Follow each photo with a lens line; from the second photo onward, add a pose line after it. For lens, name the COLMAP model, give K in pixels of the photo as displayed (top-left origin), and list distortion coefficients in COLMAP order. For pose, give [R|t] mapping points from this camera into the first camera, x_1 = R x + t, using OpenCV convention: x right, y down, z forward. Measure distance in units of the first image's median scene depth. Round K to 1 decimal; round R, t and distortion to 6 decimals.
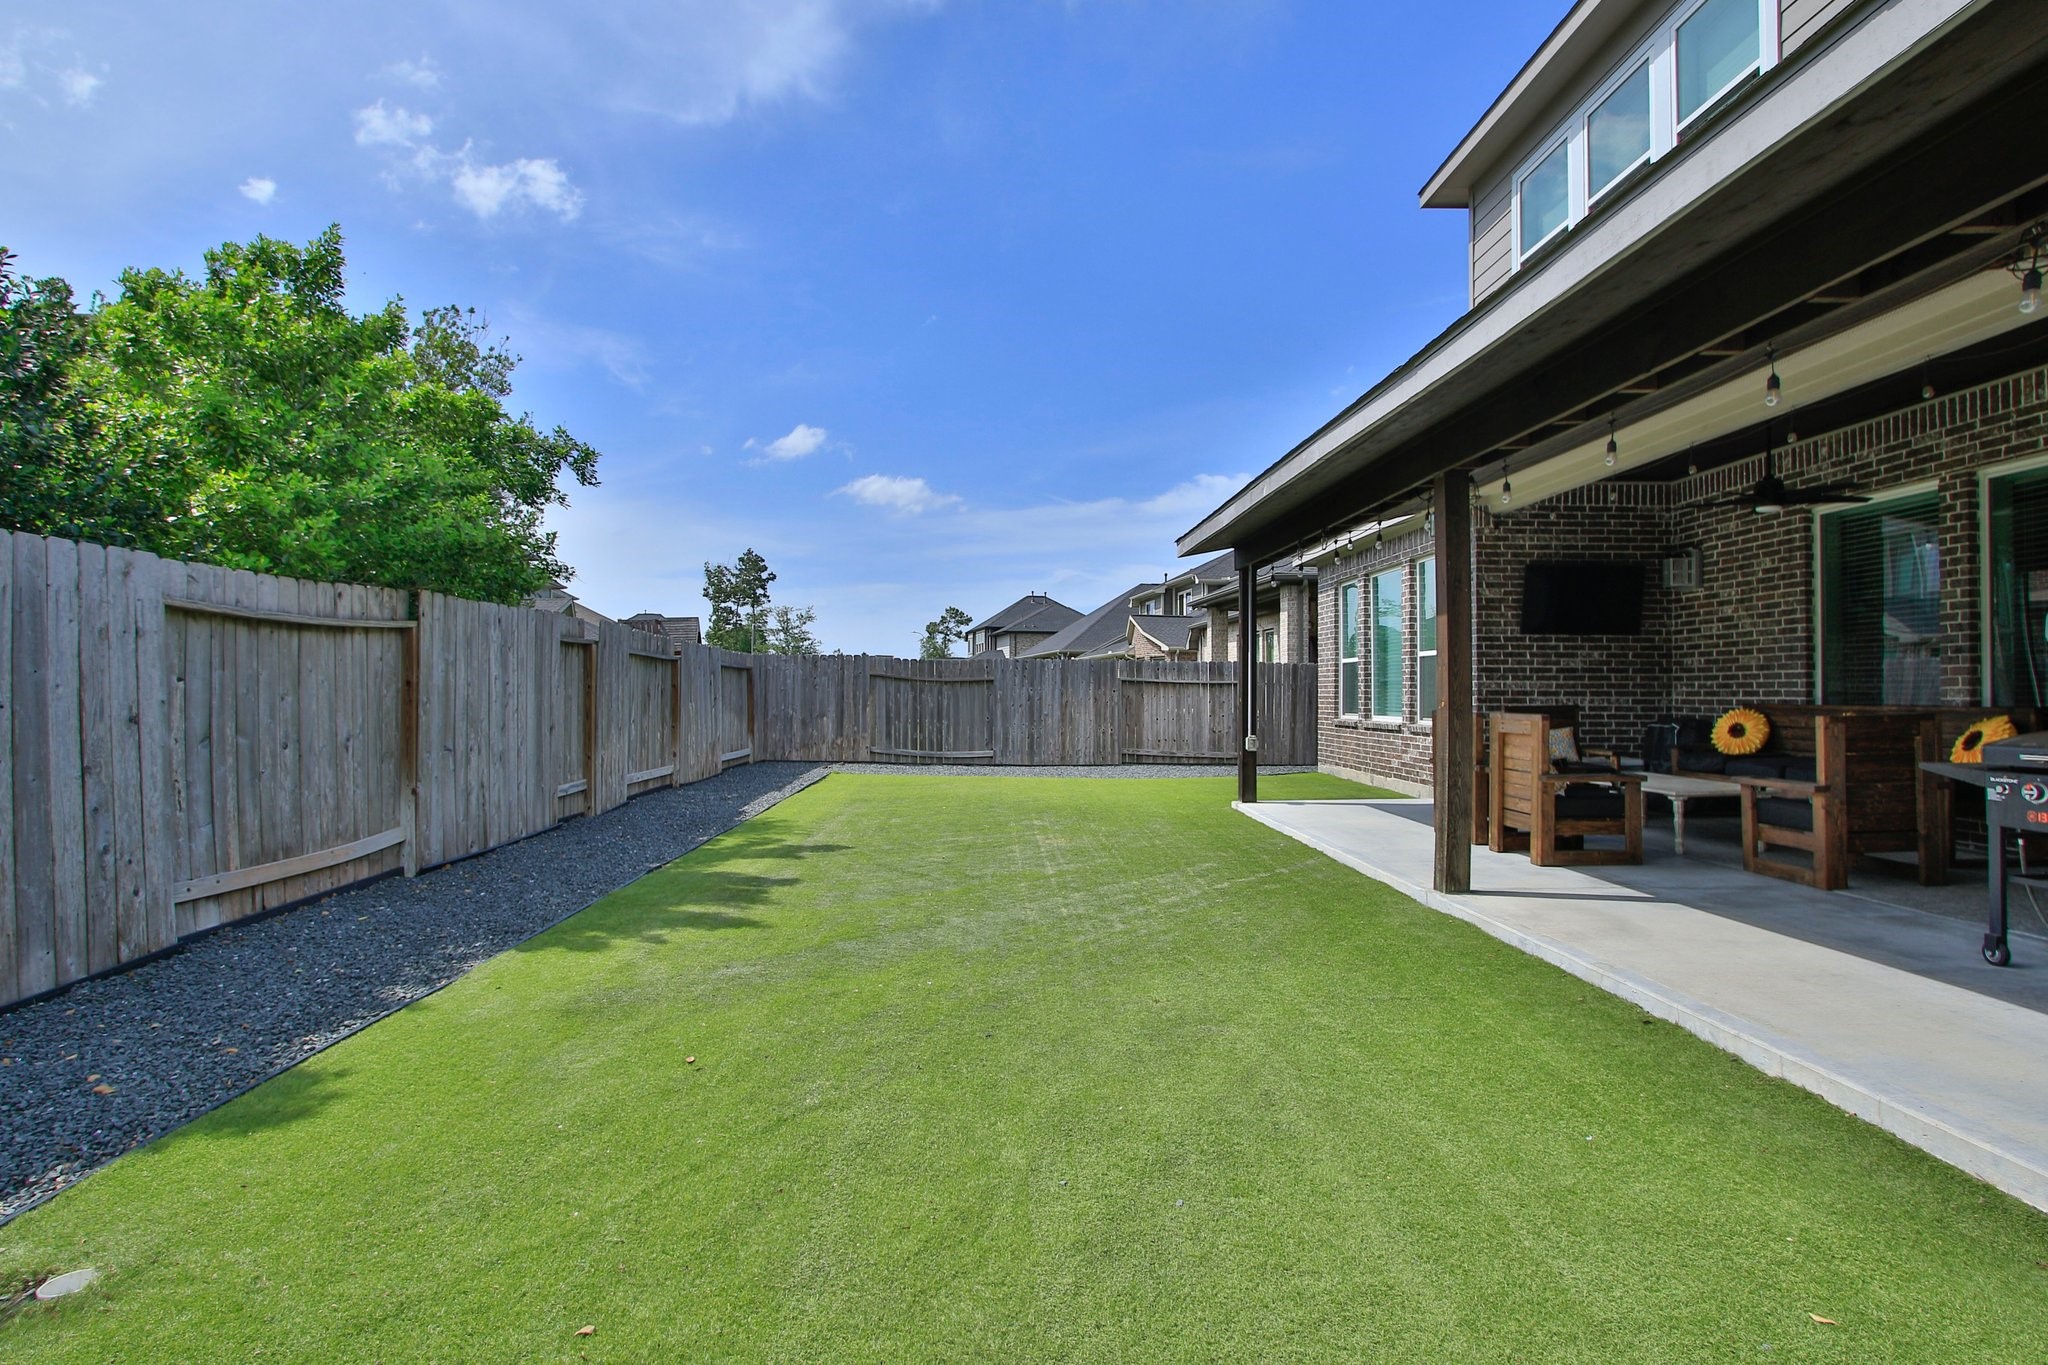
lens RADIAL K [[1052.6, 0, 1012.3], [0, 1052.6, 692.1], [0, 0, 1]] dist [-0.025727, 0.006593]
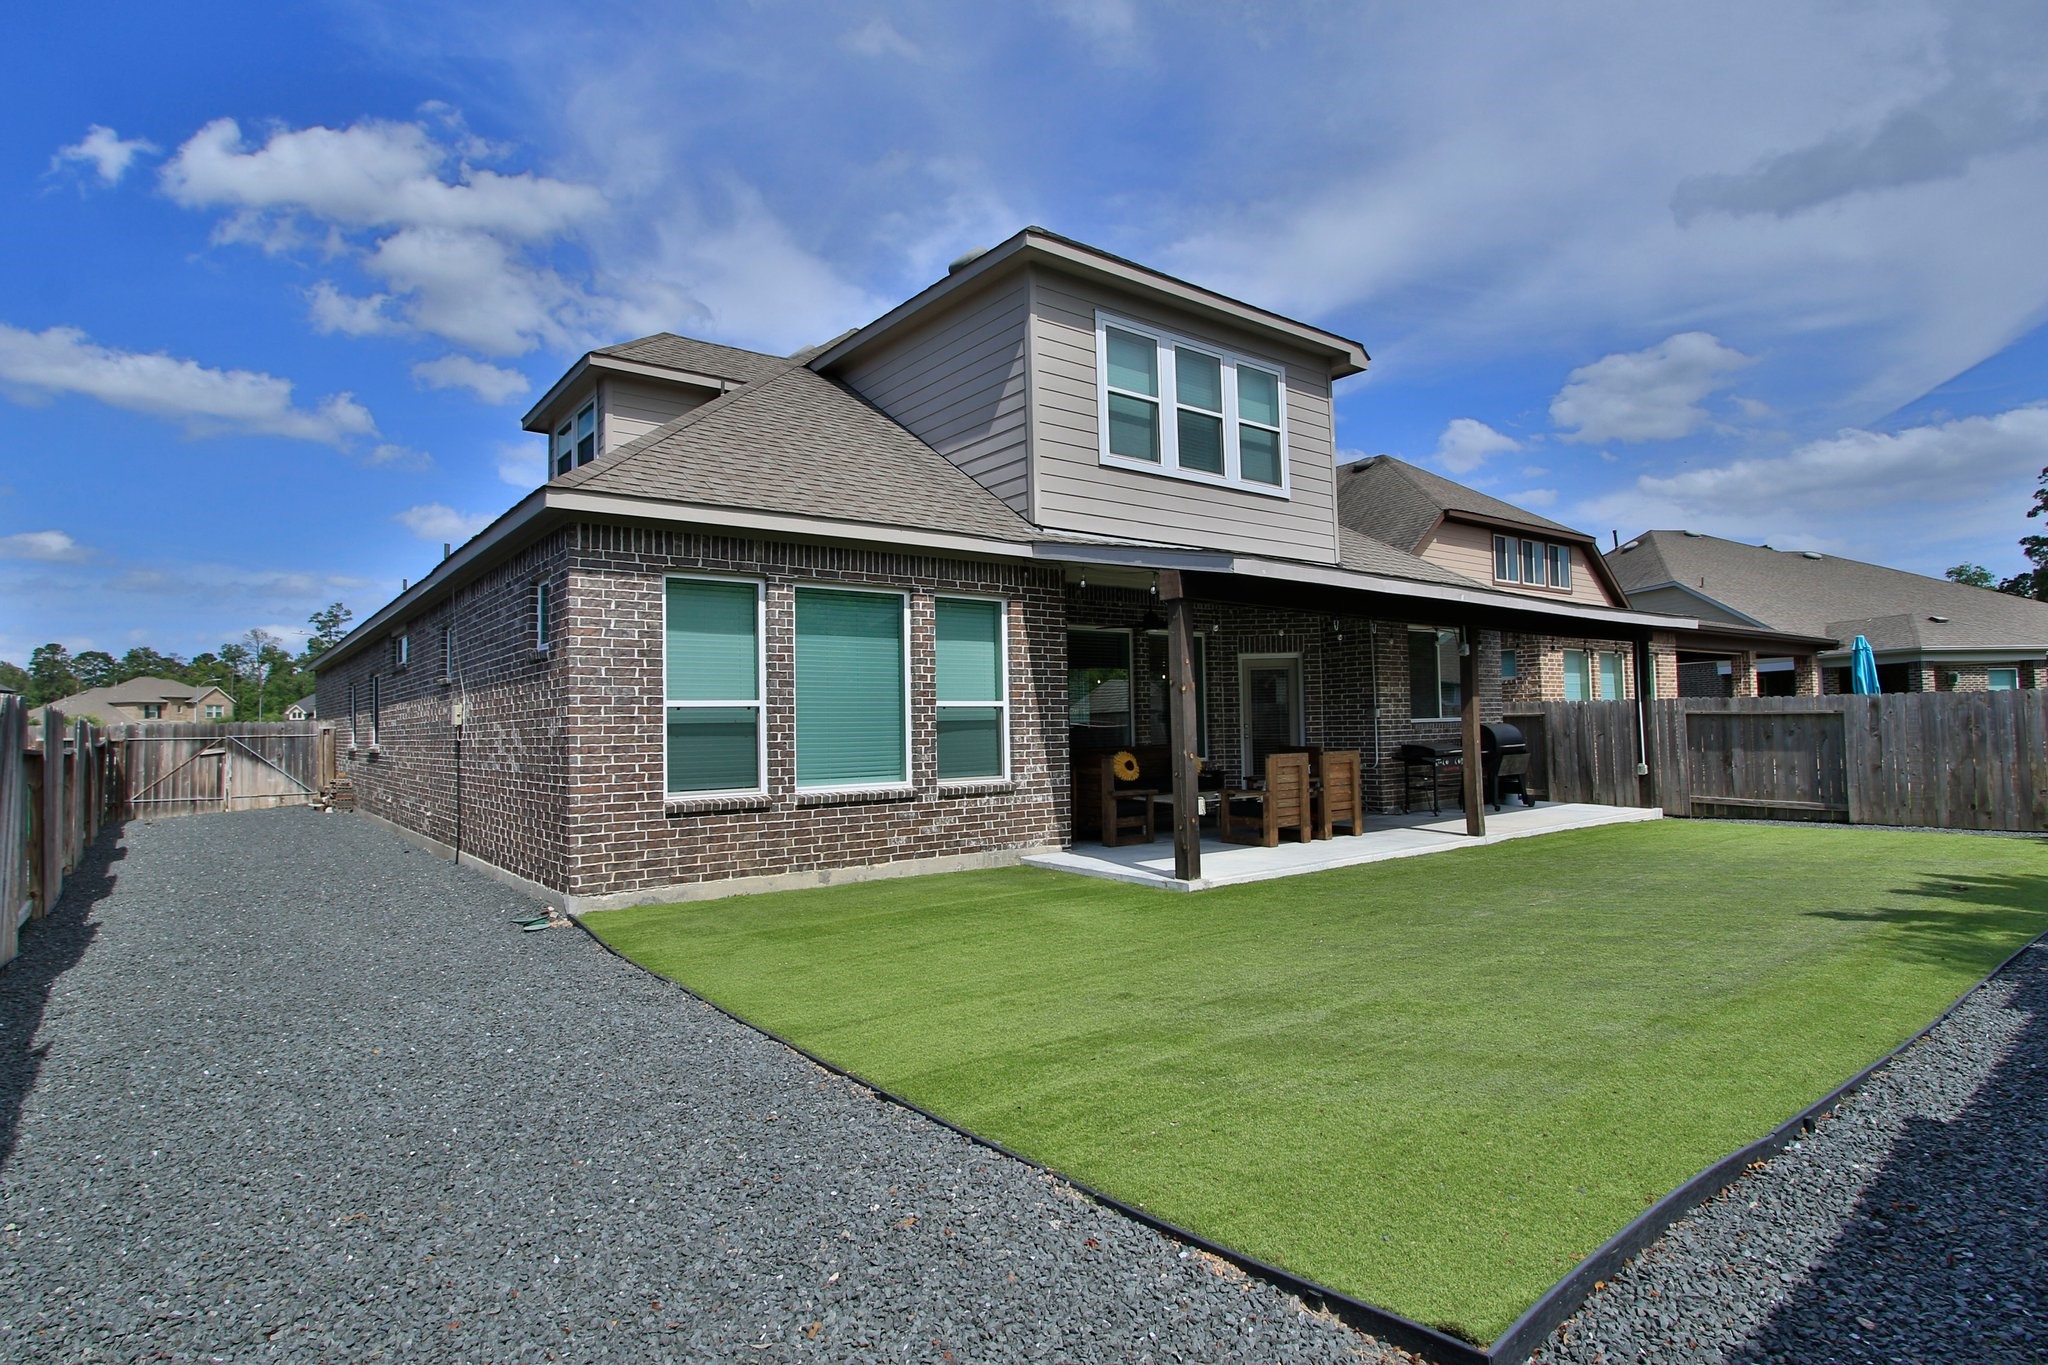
lens RADIAL K [[1052.6, 0, 989.7], [0, 1052.6, 678.9], [0, 0, 1]] dist [-0.025727, 0.006593]
pose [[-0.569329, 0.047918, 0.820712, -0.387592], [0.018639, 0.998796, -0.045386, -0.019358], [-0.821898, -0.010542, -0.569537, 1.658990]]
